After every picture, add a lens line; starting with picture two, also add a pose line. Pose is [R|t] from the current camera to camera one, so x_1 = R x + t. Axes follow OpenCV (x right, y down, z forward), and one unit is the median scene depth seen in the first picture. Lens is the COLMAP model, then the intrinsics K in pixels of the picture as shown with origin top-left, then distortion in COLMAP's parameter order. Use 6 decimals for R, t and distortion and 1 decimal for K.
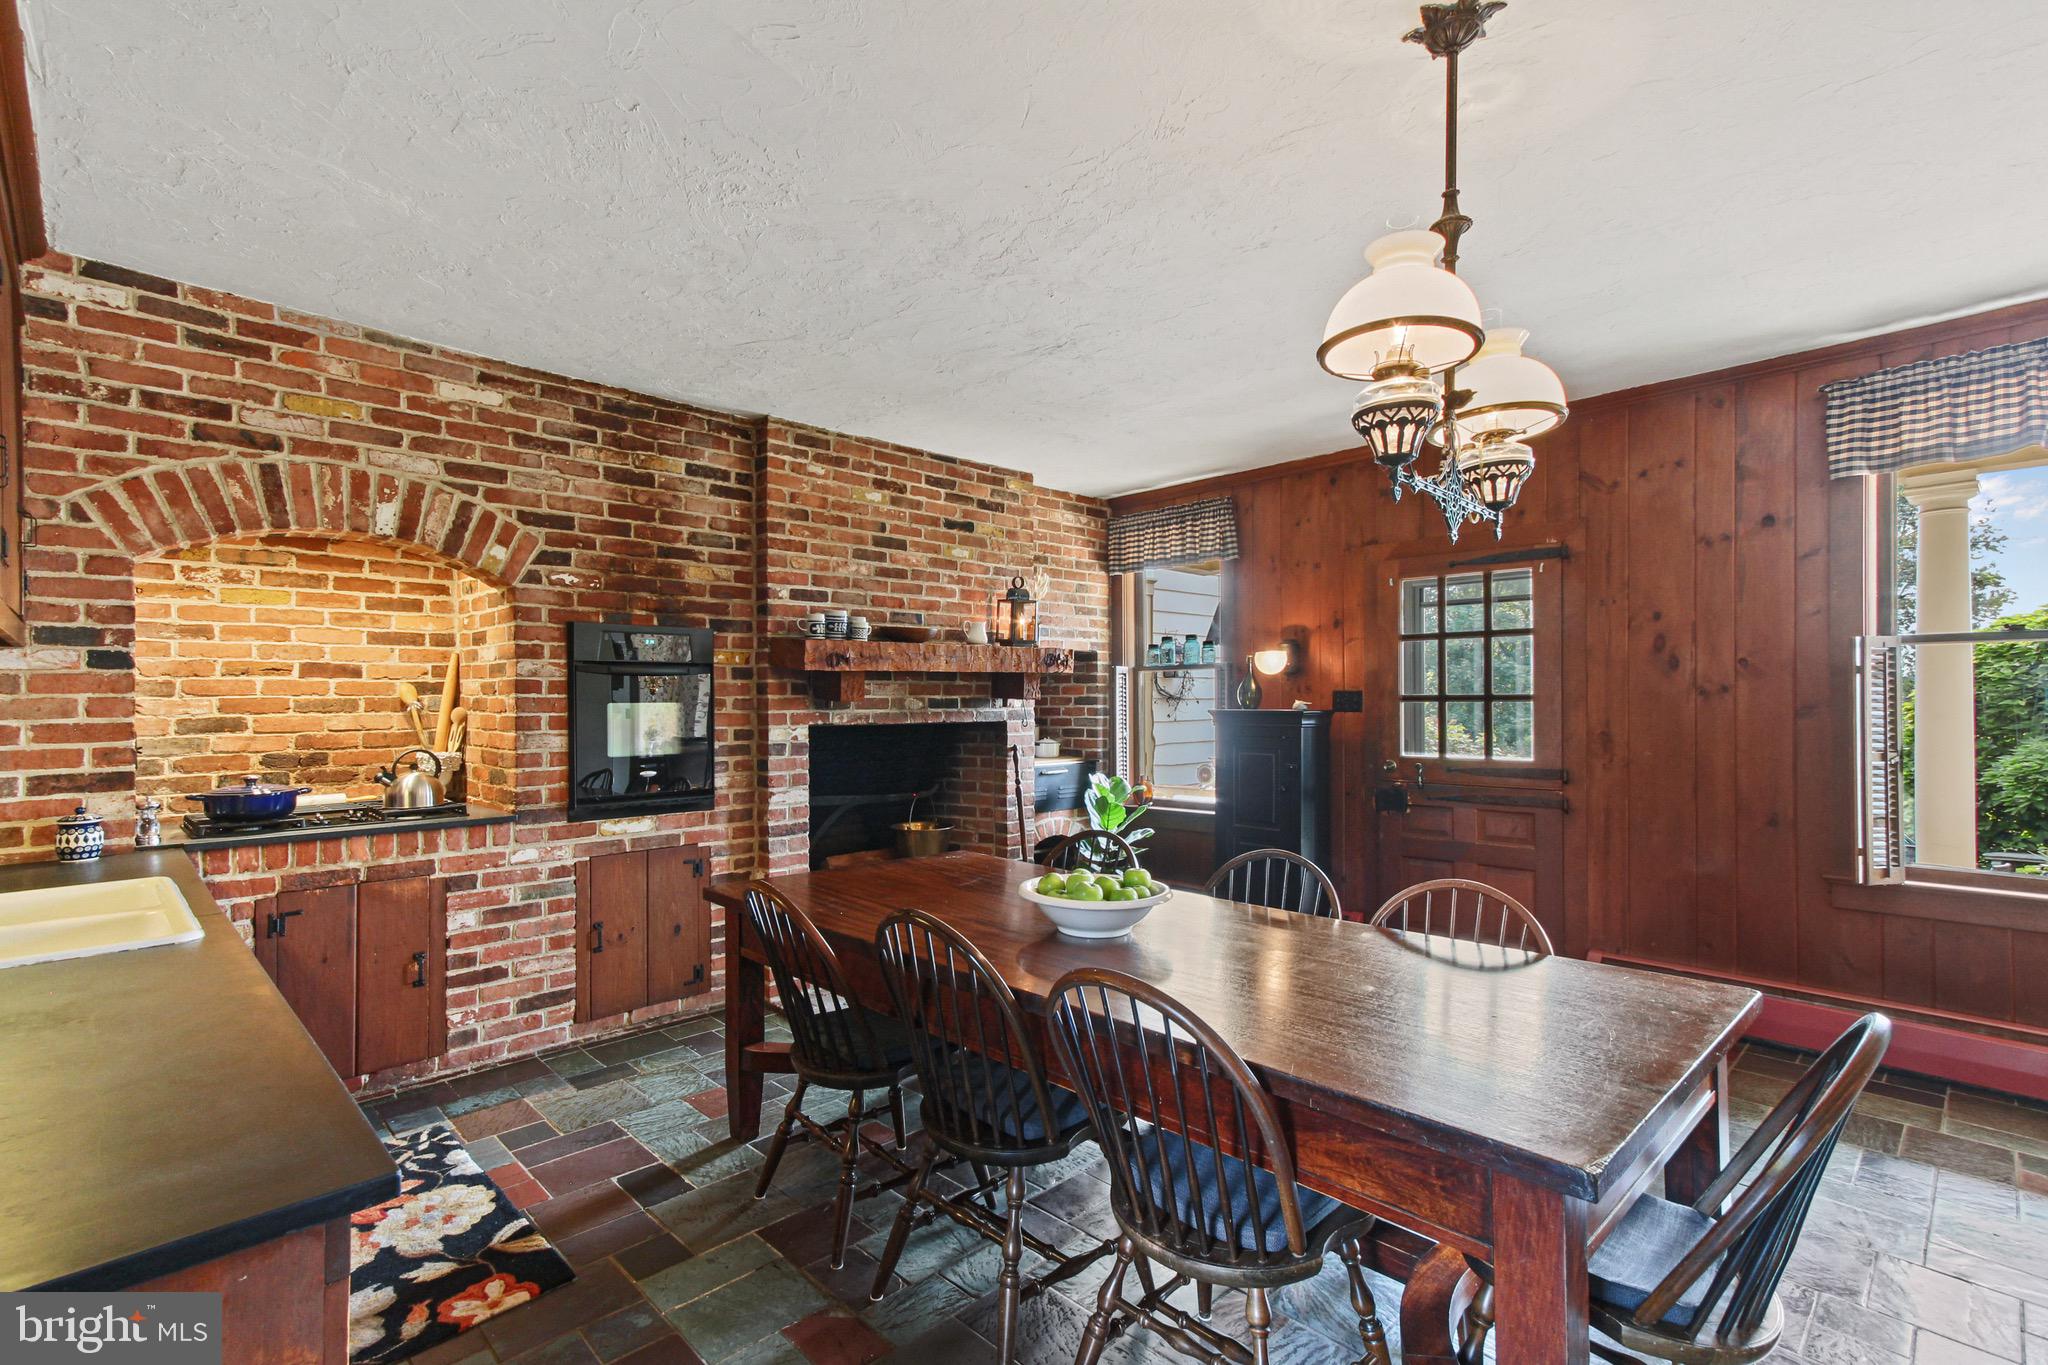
lens RADIAL K [[958.5, 0, 1024.0], [0, 958.5, 687.1], [0, 0, 1]] dist [0.005558, 0.000305]
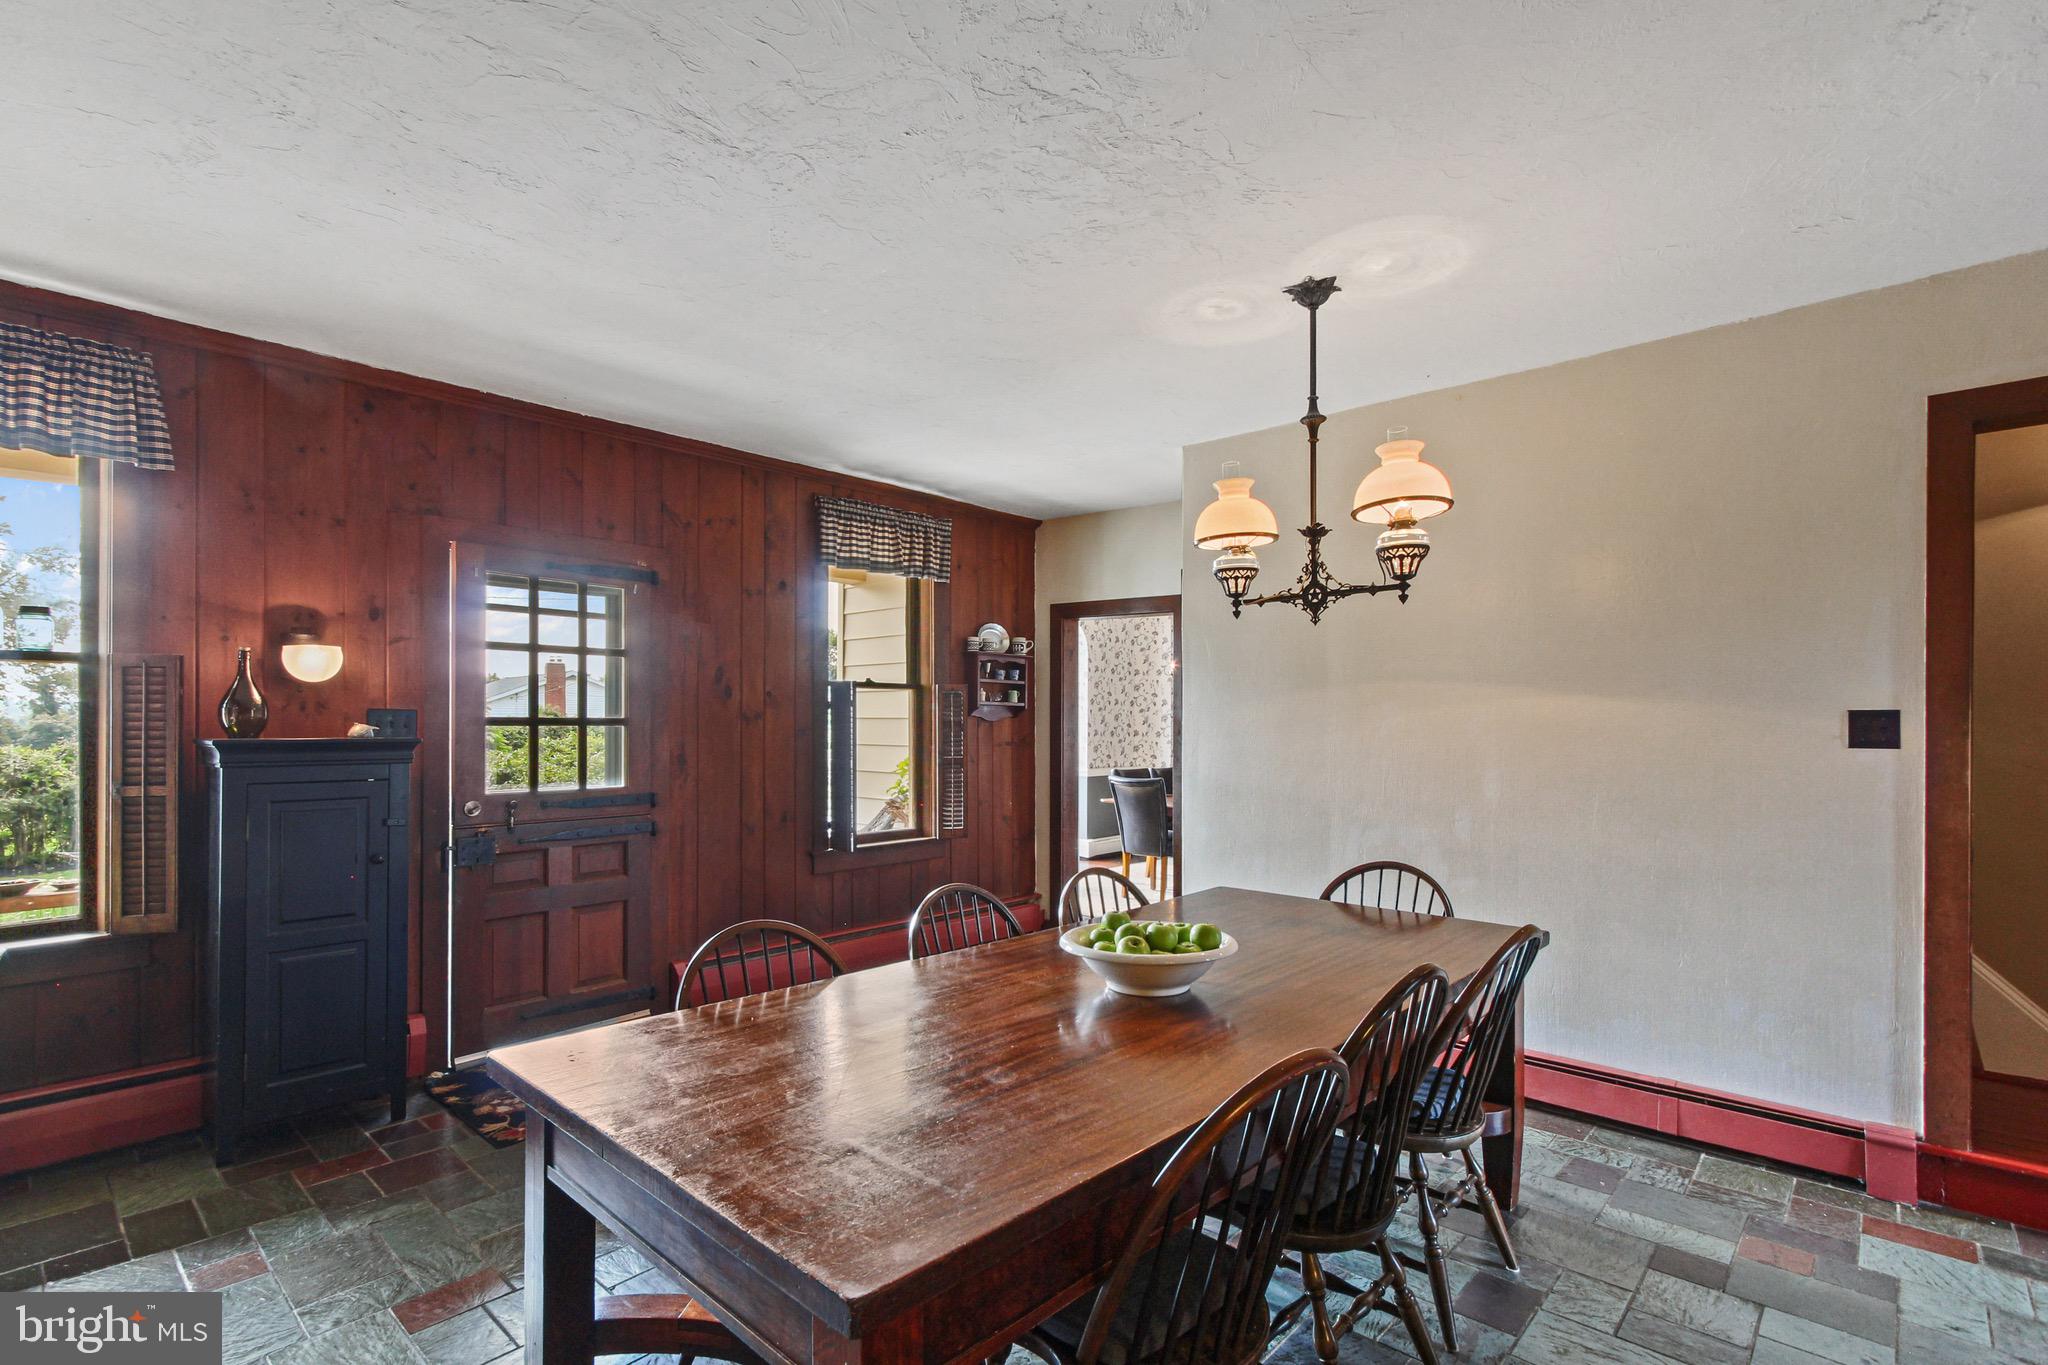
lens RADIAL K [[958.5, 0, 1022.8], [0, 958.5, 732.0], [0, 0, 1]] dist [0.005558, 0.000305]
pose [[-0.047812, -0.004680, 0.998845, -0.453393], [-0.014566, 0.999886, 0.003987, 0.011609], [-0.998750, -0.014359, -0.047875, 0.644640]]
